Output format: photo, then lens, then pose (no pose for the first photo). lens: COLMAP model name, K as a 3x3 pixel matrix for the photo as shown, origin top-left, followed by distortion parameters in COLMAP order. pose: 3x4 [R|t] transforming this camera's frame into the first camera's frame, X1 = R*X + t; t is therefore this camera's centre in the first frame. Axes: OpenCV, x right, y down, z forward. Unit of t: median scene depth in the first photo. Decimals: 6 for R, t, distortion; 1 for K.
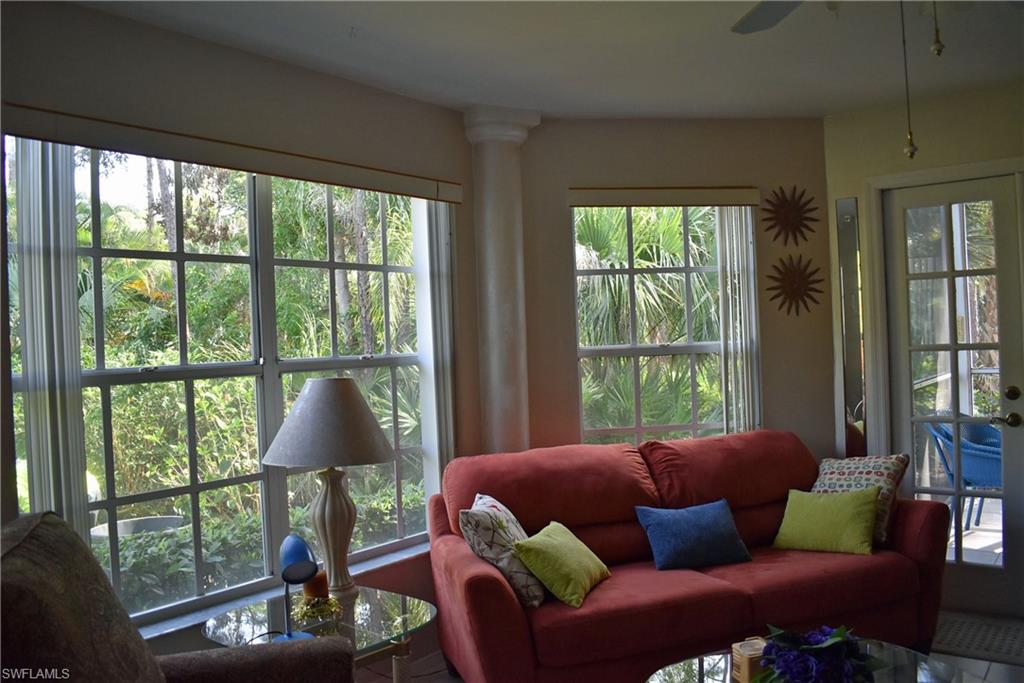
lens RADIAL K [[802.2, 0, 512.0], [0, 802.2, 341.5], [0, 0, 1]] dist [-0.092330, 0.007096]
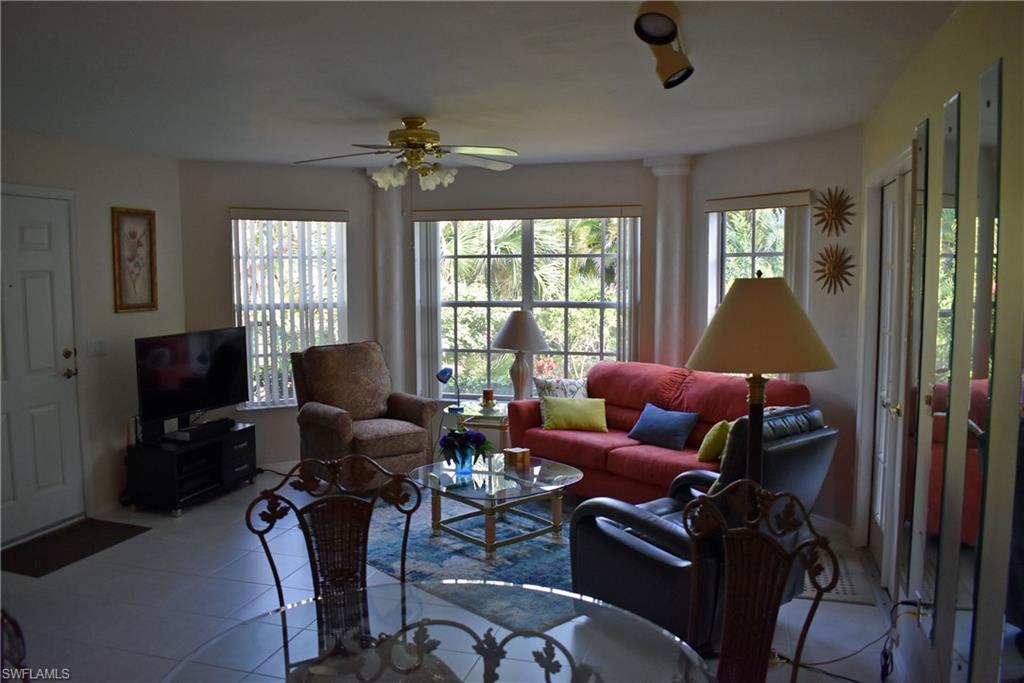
lens RADIAL K [[802.2, 0, 512.0], [0, 802.2, 341.5], [0, 0, 1]] dist [-0.092330, 0.007096]
pose [[0.367068, 0.120397, -0.922370, 1.305490], [-0.011353, 0.992094, 0.124980, -0.107150], [0.930125, -0.035404, 0.365533, 0.098337]]
